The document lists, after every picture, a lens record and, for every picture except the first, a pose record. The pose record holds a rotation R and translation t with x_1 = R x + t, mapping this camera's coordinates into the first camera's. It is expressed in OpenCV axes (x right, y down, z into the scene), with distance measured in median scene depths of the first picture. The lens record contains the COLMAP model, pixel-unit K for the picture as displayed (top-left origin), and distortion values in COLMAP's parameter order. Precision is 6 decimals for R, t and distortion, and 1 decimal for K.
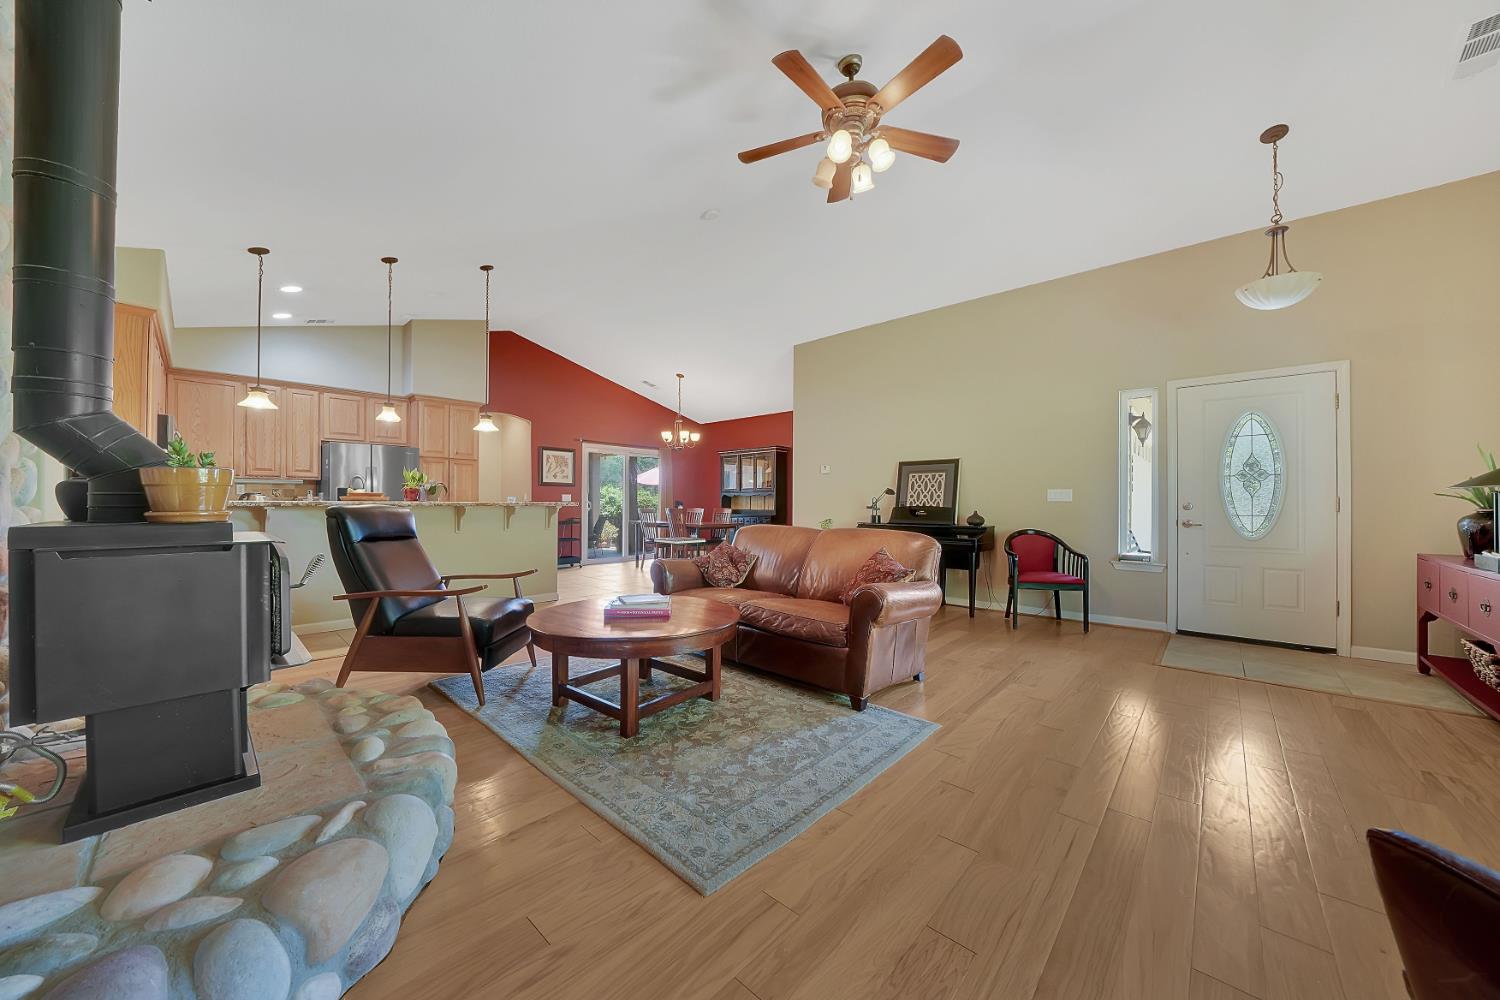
lens RADIAL K [[522.3, 0, 725.7], [0, 522.3, 502.6], [0, 0, 1]] dist [-0.020283, 0.001759]
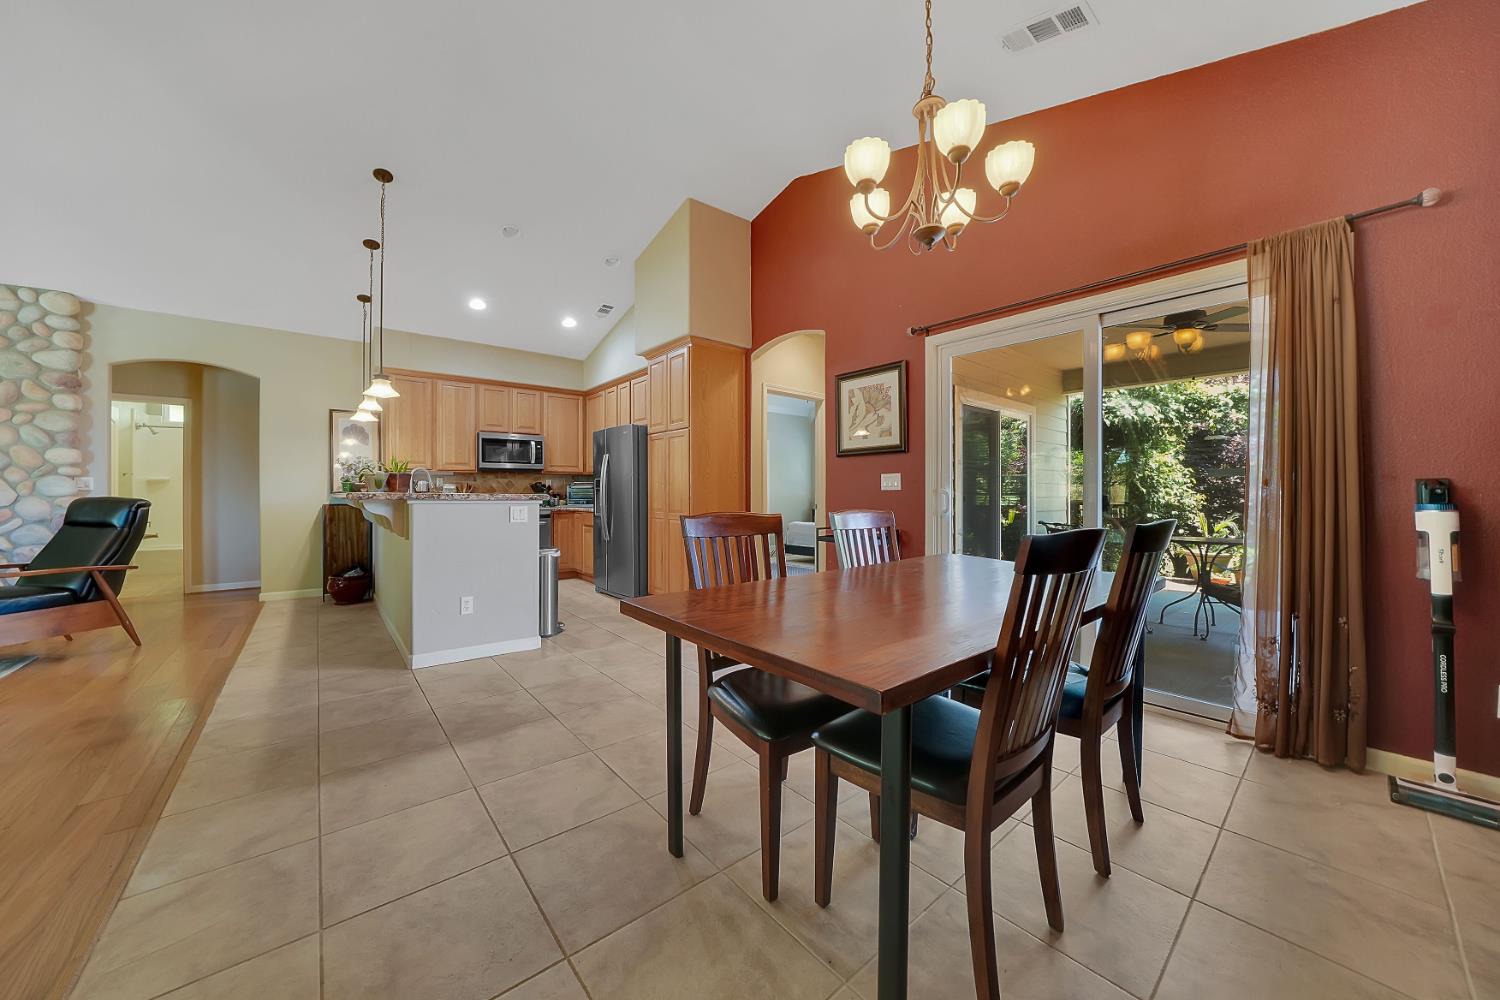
lens RADIAL K [[522.3, 0, 750.2], [0, 522.3, 496.4], [0, 0, 1]] dist [-0.020283, 0.001759]
pose [[-0.105602, 0.001074, -0.994408, 0.226971], [0.003253, 0.999994, 0.000735, 0.004261], [0.994403, -0.003158, -0.105605, 1.730112]]
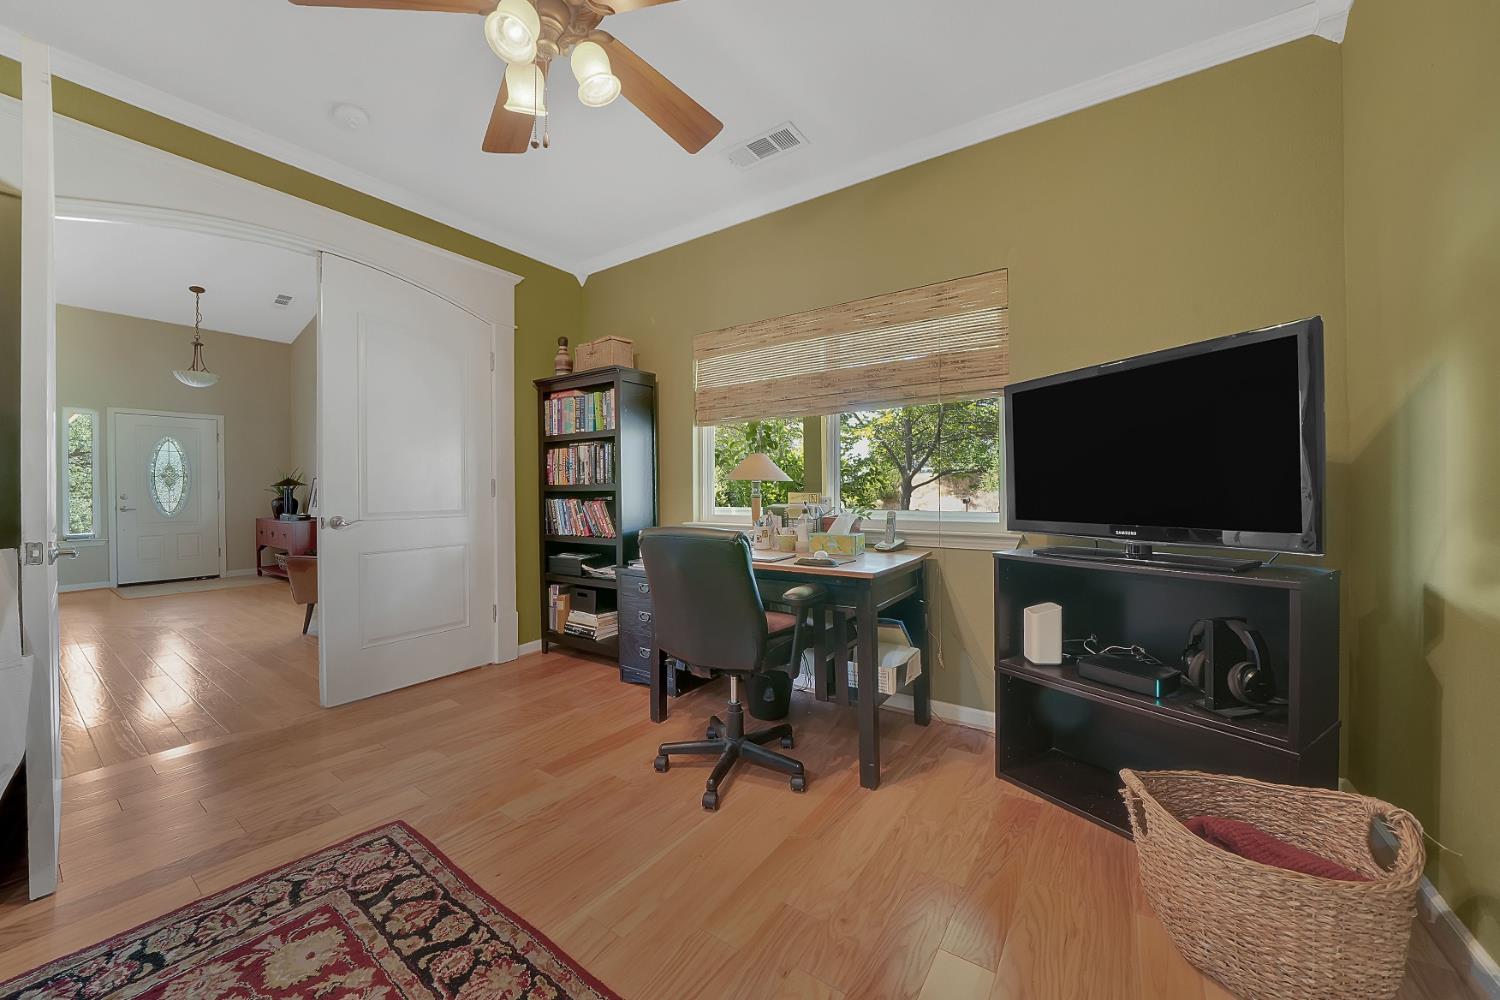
lens RADIAL K [[522.3, 0, 747.4], [0, 522.3, 495.1], [0, 0, 1]] dist [-0.020283, 0.001759]
pose [[-0.165222, 0.000905, 0.986256, -0.704048], [0.007694, 0.999970, 0.000371, 0.014549], [-0.986226, 0.007649, -0.165224, -0.431307]]
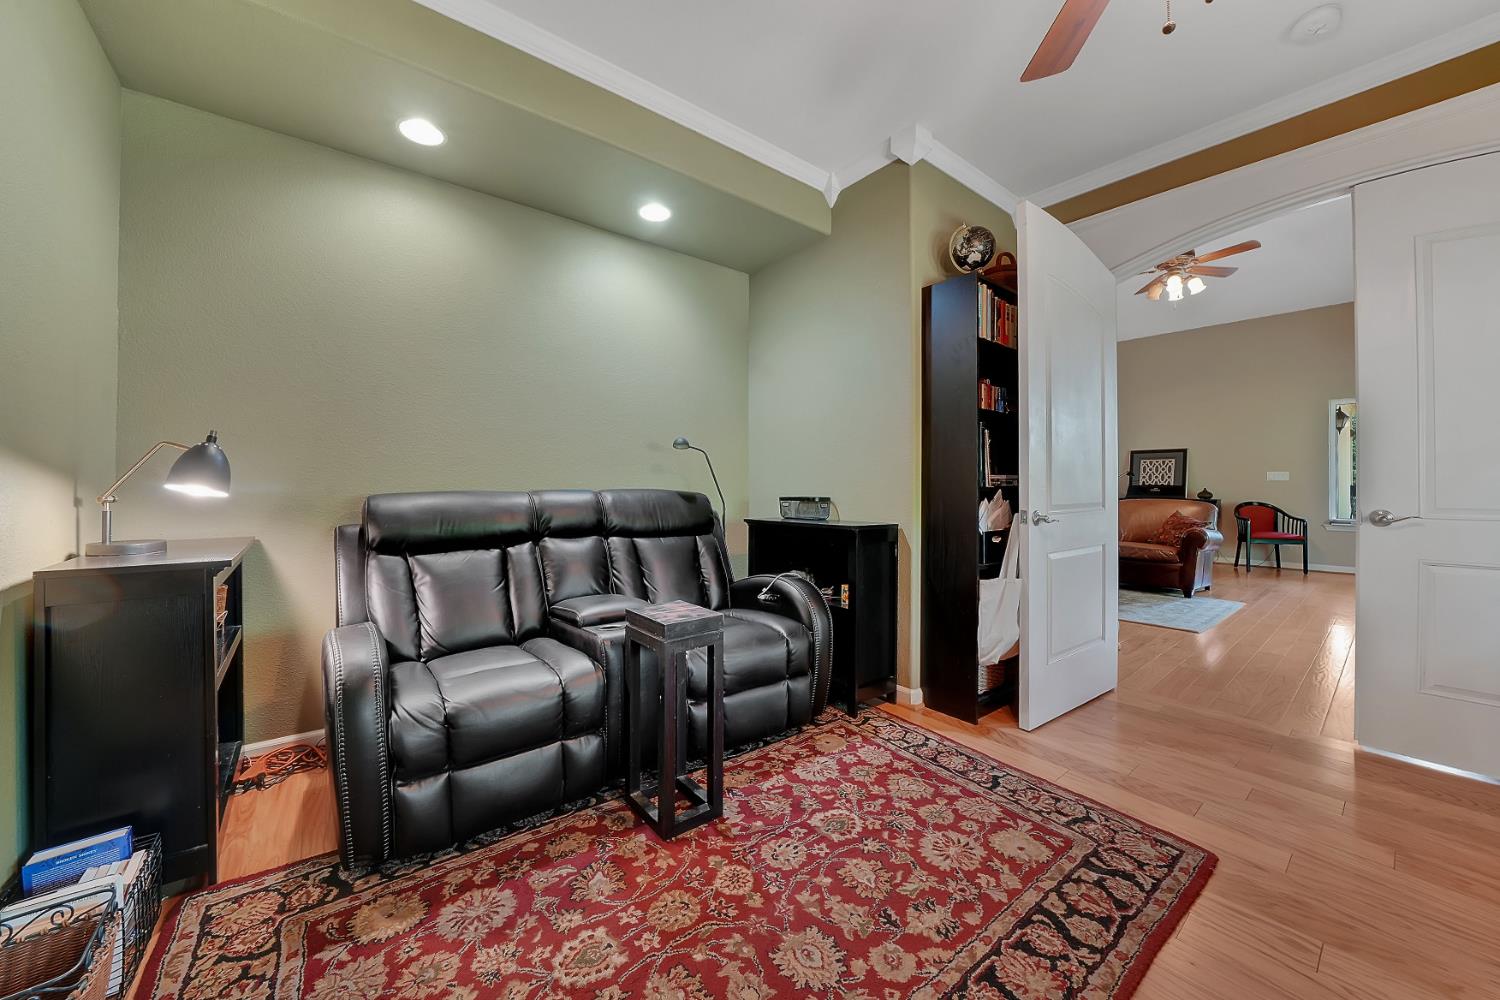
lens RADIAL K [[546.5, 0, 752.9], [0, 546.5, 492.8], [0, 0, 1]] dist [-0.001714, -0.000446]
pose [[0.995961, 0.001308, -0.089772, -0.606236], [-0.000293, 0.999936, 0.011324, 0.014063], [0.089781, -0.011252, 0.995898, -0.551823]]
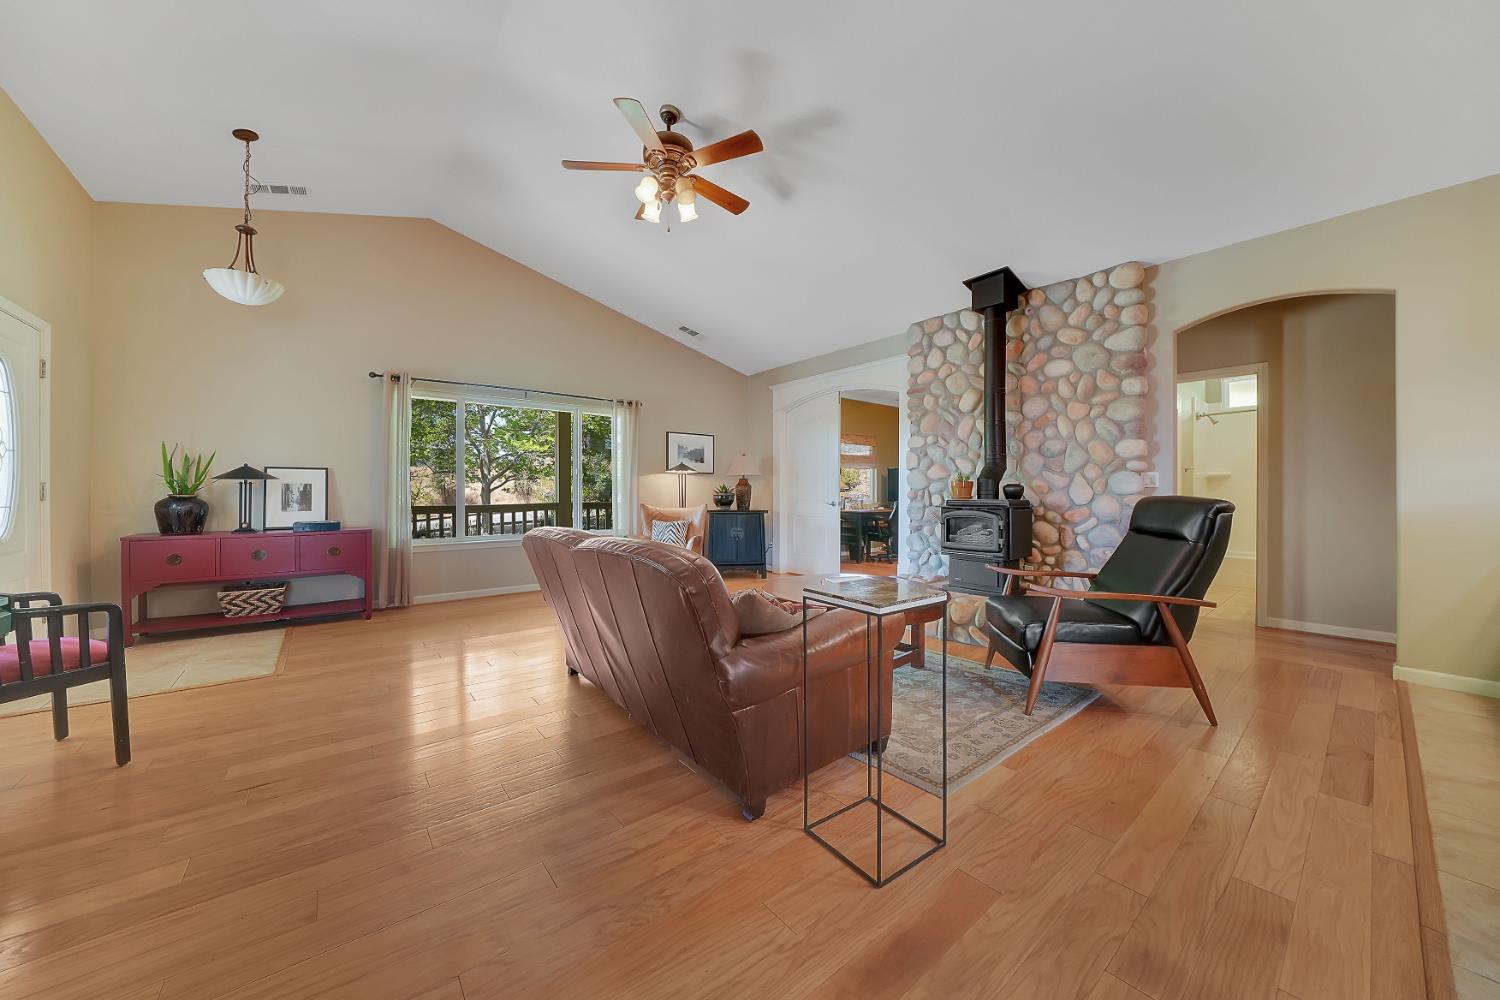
lens RADIAL K [[522.3, 0, 726.1], [0, 522.3, 490.5], [0, 0, 1]] dist [-0.020283, 0.001759]
pose [[-0.989532, -0.003628, 0.144265, -0.036142], [-0.004420, 0.999977, -0.005170, 0.001317], [-0.144243, -0.005753, -0.989526, 1.297189]]
